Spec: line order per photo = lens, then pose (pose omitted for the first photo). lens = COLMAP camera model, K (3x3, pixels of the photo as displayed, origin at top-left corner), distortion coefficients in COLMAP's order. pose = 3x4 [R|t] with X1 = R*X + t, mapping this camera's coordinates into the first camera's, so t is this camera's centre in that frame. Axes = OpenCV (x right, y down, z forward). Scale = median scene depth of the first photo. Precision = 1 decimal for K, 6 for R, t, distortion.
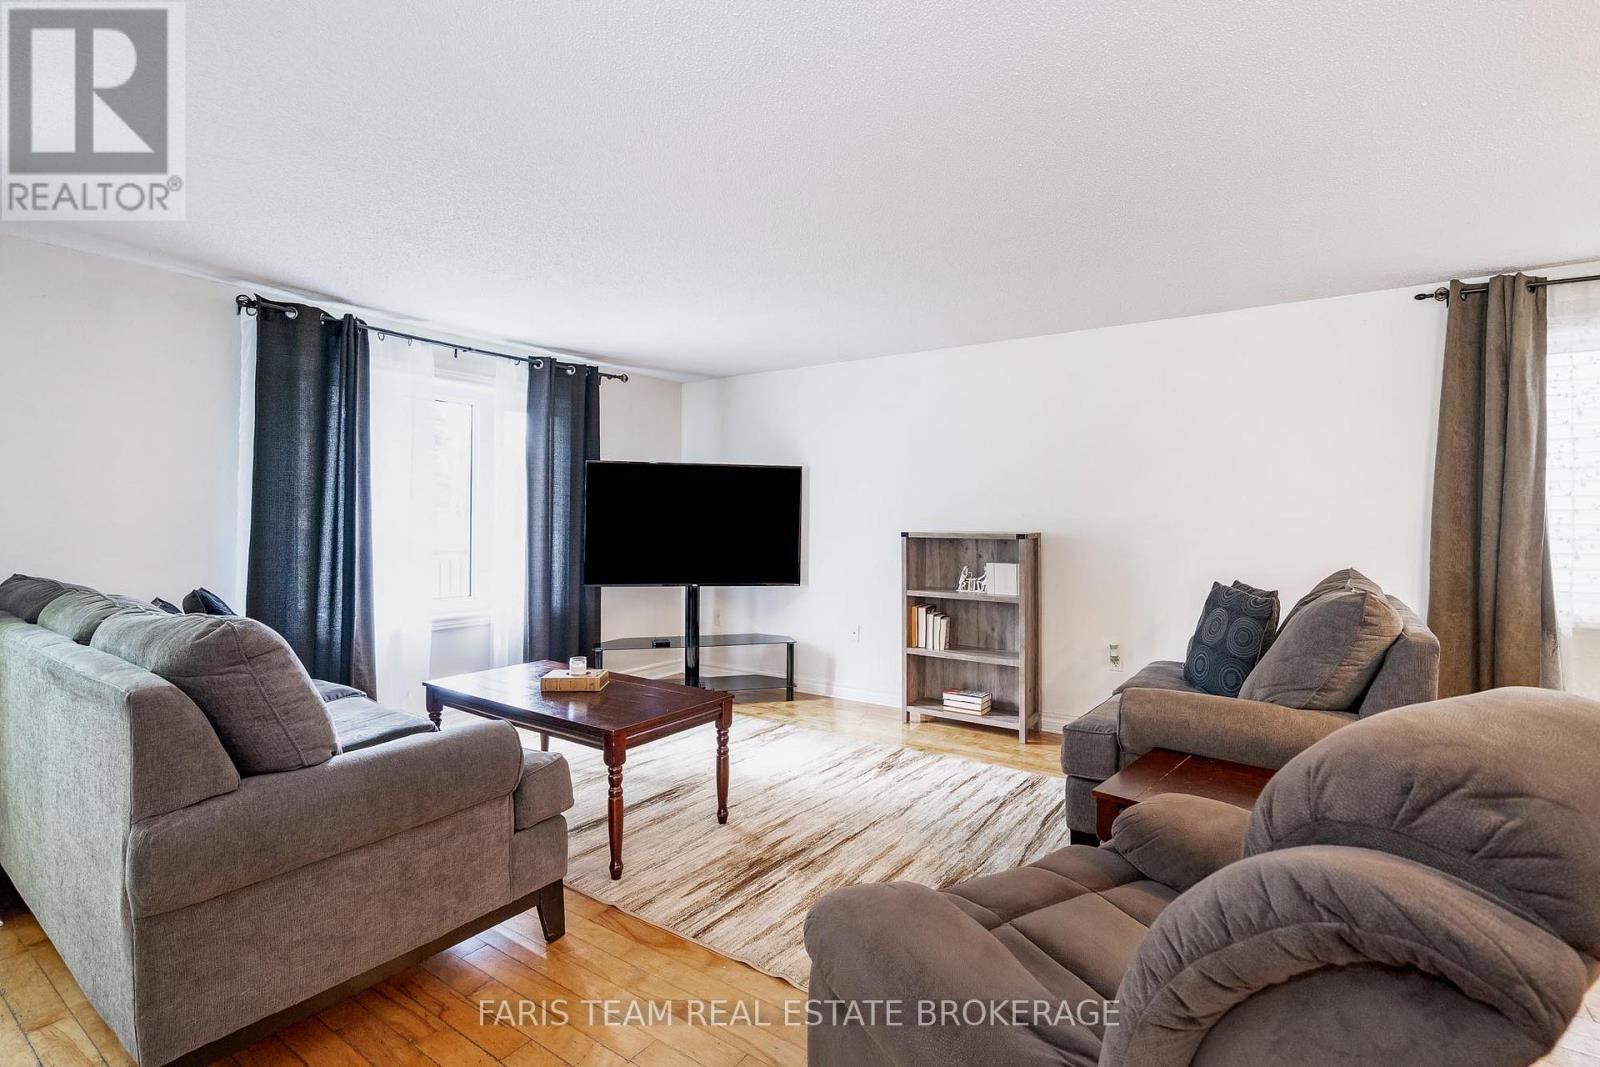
lens RADIAL K [[735.3, 0, 800.3], [0, 735.3, 509.8], [0, 0, 1]] dist [0.000134, 0.000128]
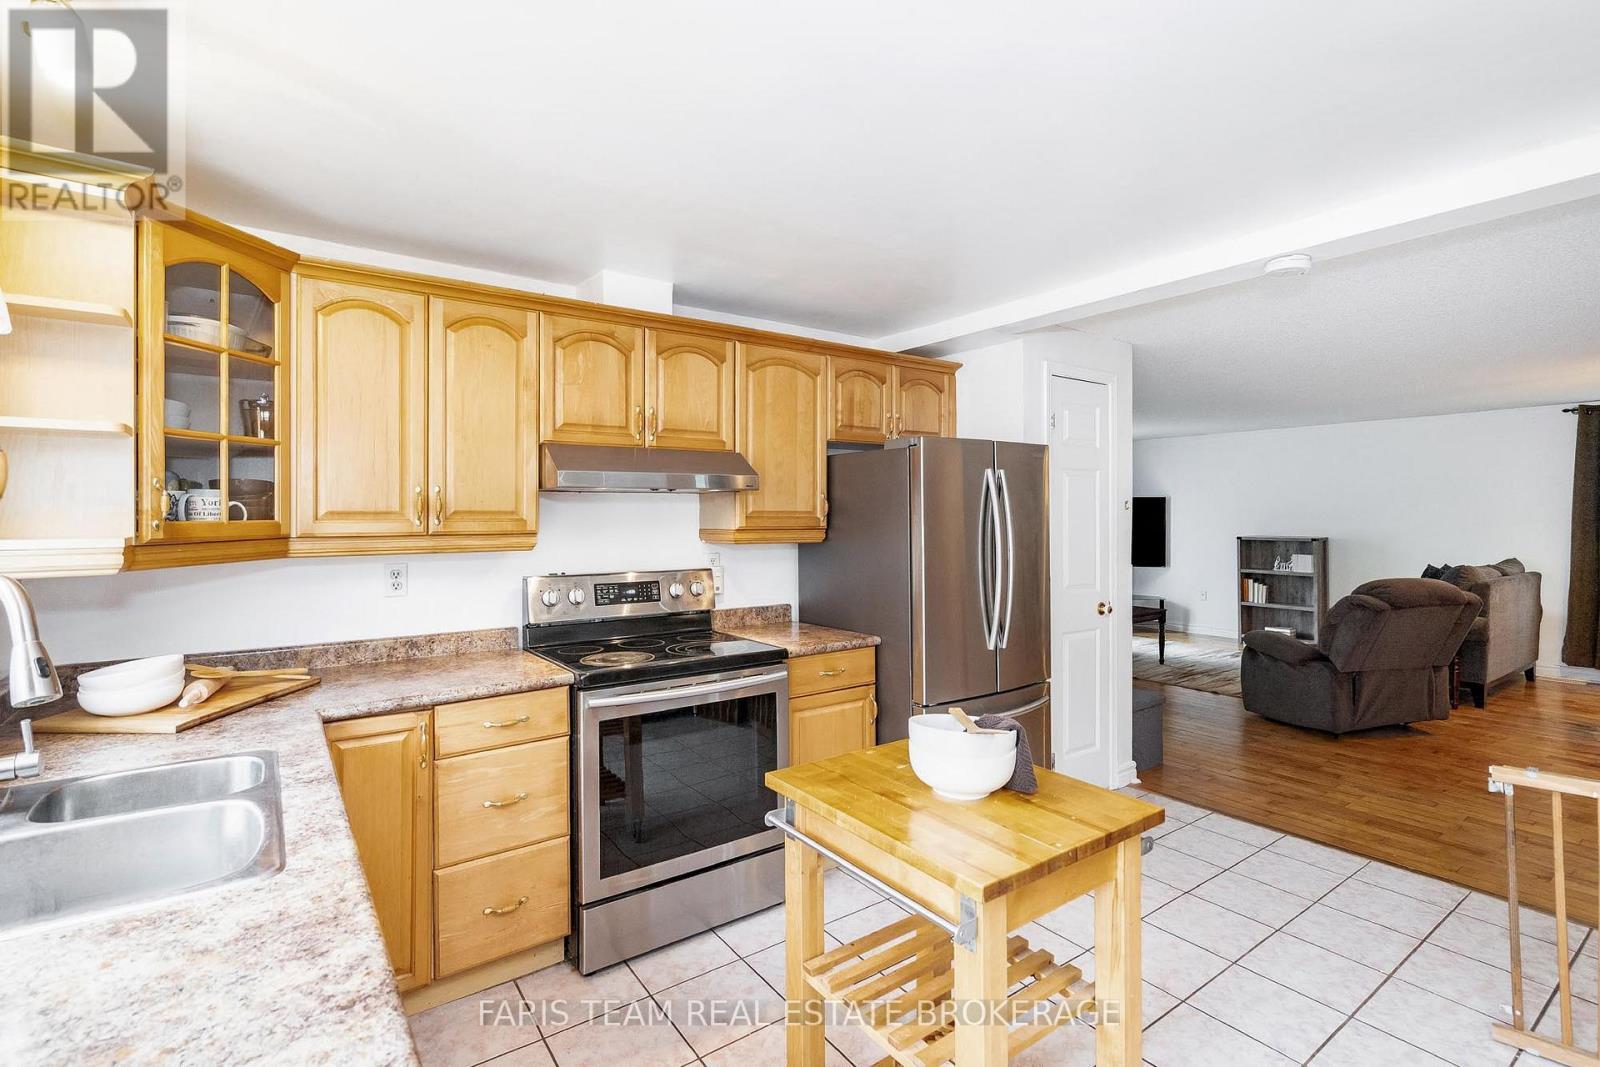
lens RADIAL K [[735.3, 0, 800.3], [0, 735.3, 509.8], [0, 0, 1]] dist [0.000134, 0.000128]
pose [[0.941341, -0.009790, -0.337314, -0.263922], [0.011323, 0.999933, 0.002578, -0.052851], [0.337266, -0.006246, 0.941389, -1.066771]]
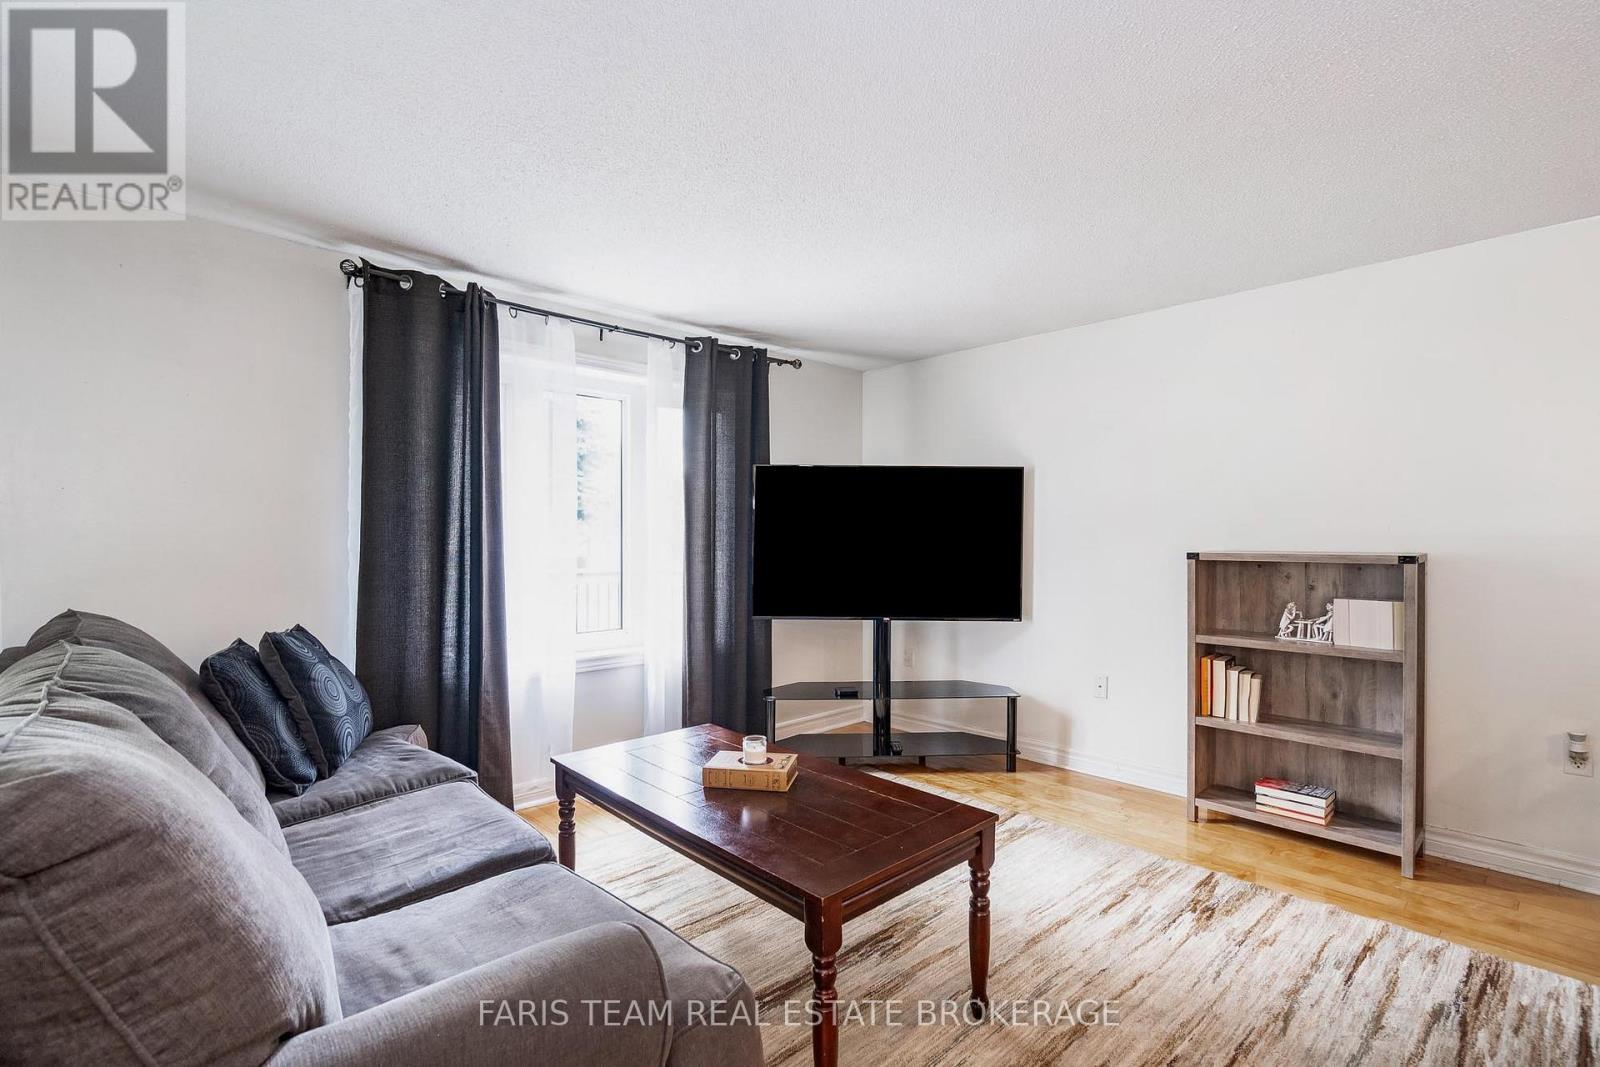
lens RADIAL K [[730.7, 0, 800.0], [0, 730.7, 533.5], [0, 0, 1]] dist [0.000845, 0.000395]
pose [[0.979007, -0.005415, -0.203755, -0.084822], [0.007141, 0.999945, 0.007736, 0.003779], [0.203702, -0.009028, 0.978991, 0.240963]]
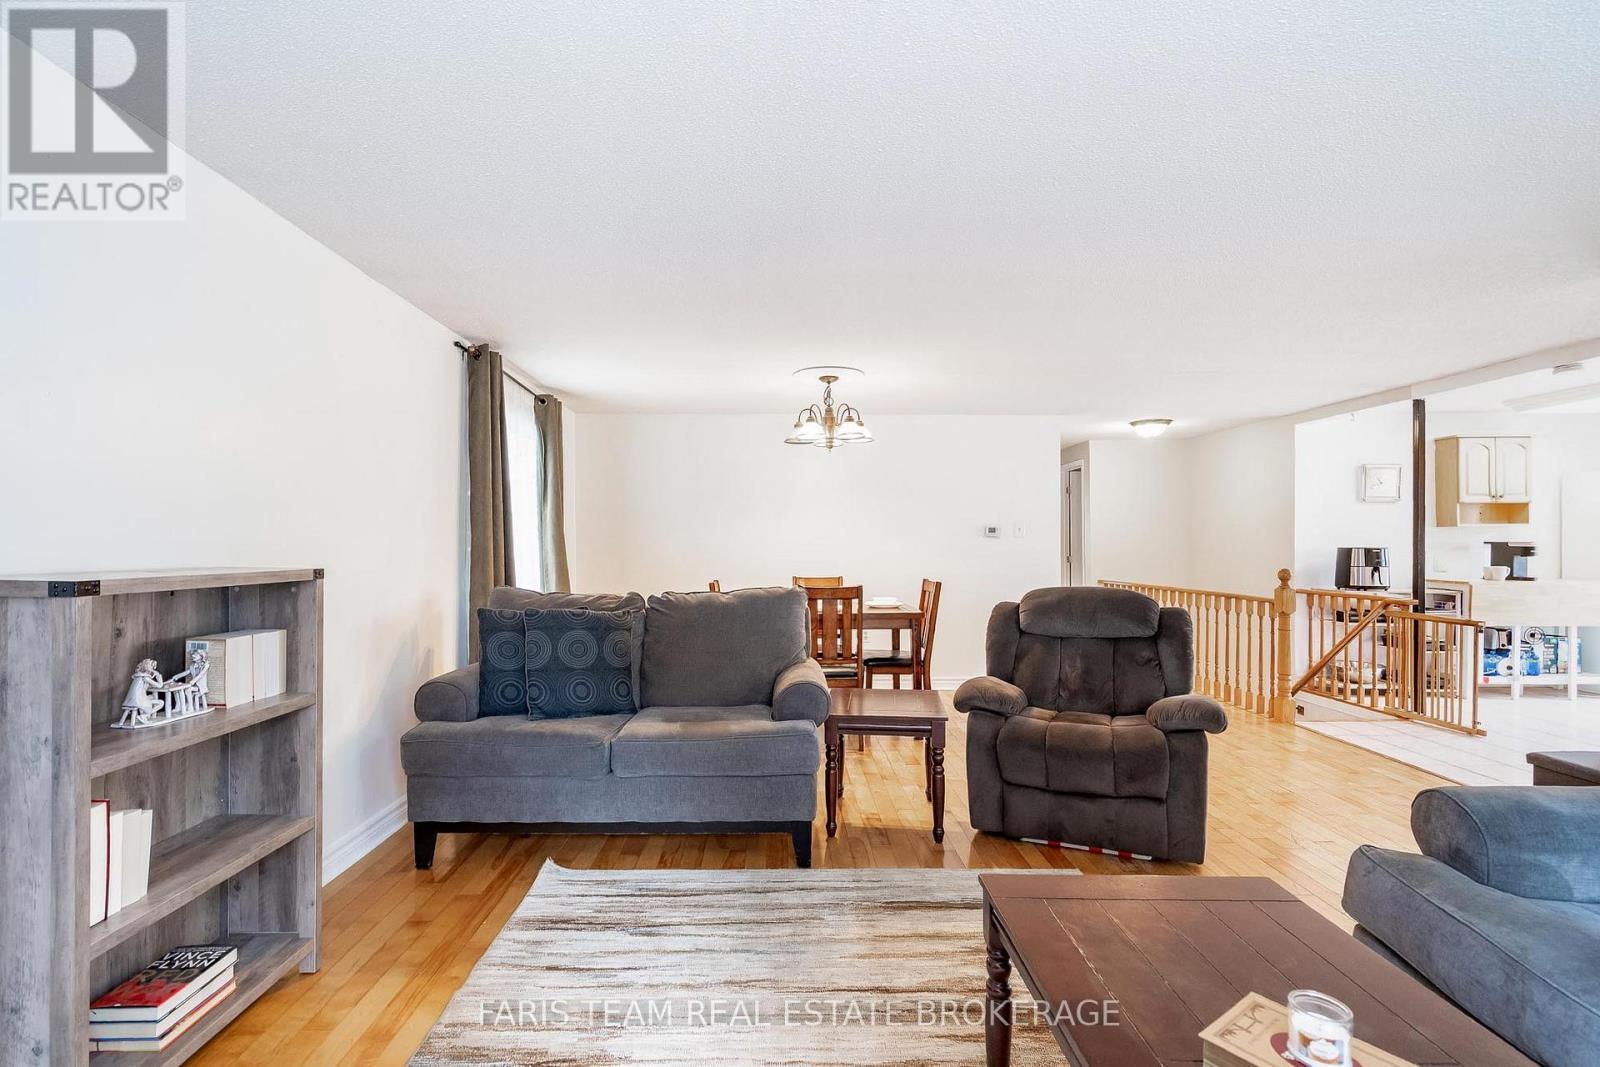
lens RADIAL K [[748.5, 0, 800.0], [0, 748.5, 533.5], [0, 0, 1]] dist [-0.001041, -0.000216]
pose [[-0.590268, 0.001974, 0.807205, -0.301234], [-0.008734, 0.999923, -0.008831, 0.009701], [-0.807160, -0.012263, -0.590206, 0.962553]]
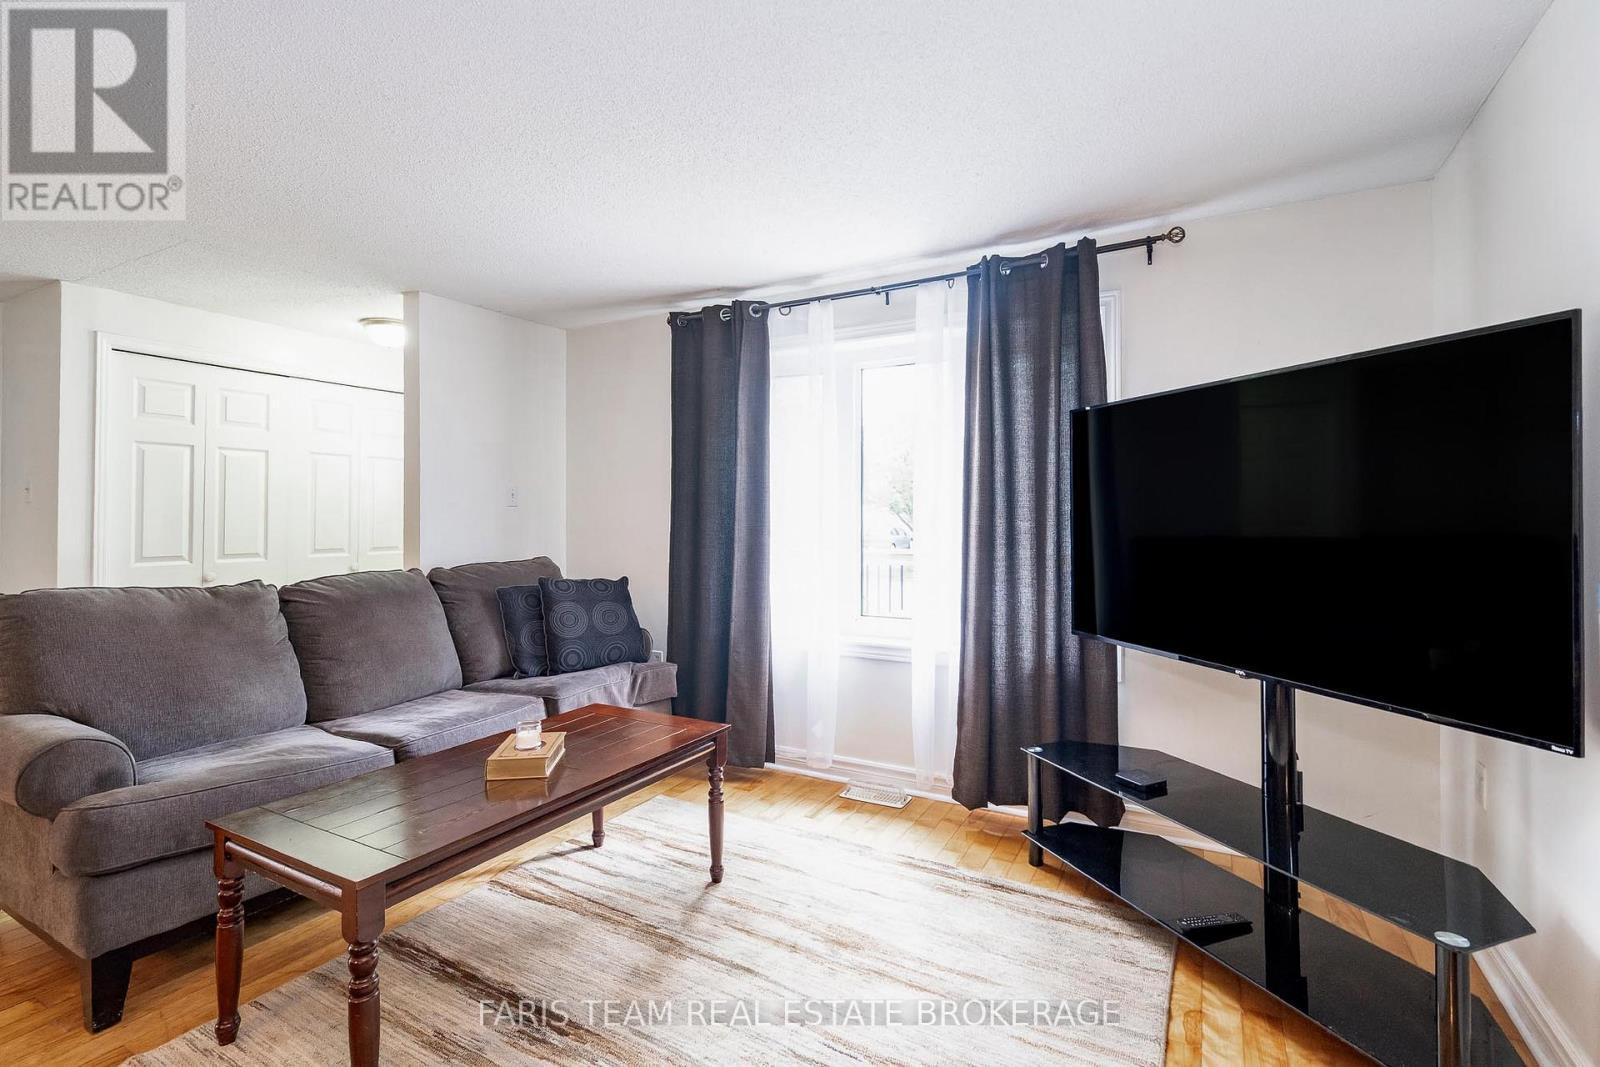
lens RADIAL K [[735.3, 0, 800.3], [0, 735.3, 509.8], [0, 0, 1]] dist [0.000134, 0.000128]
pose [[0.101608, -0.011625, -0.994757, 0.278580], [0.011185, 0.999882, -0.010543, 0.011300], [0.994762, -0.010056, 0.101727, 0.831984]]
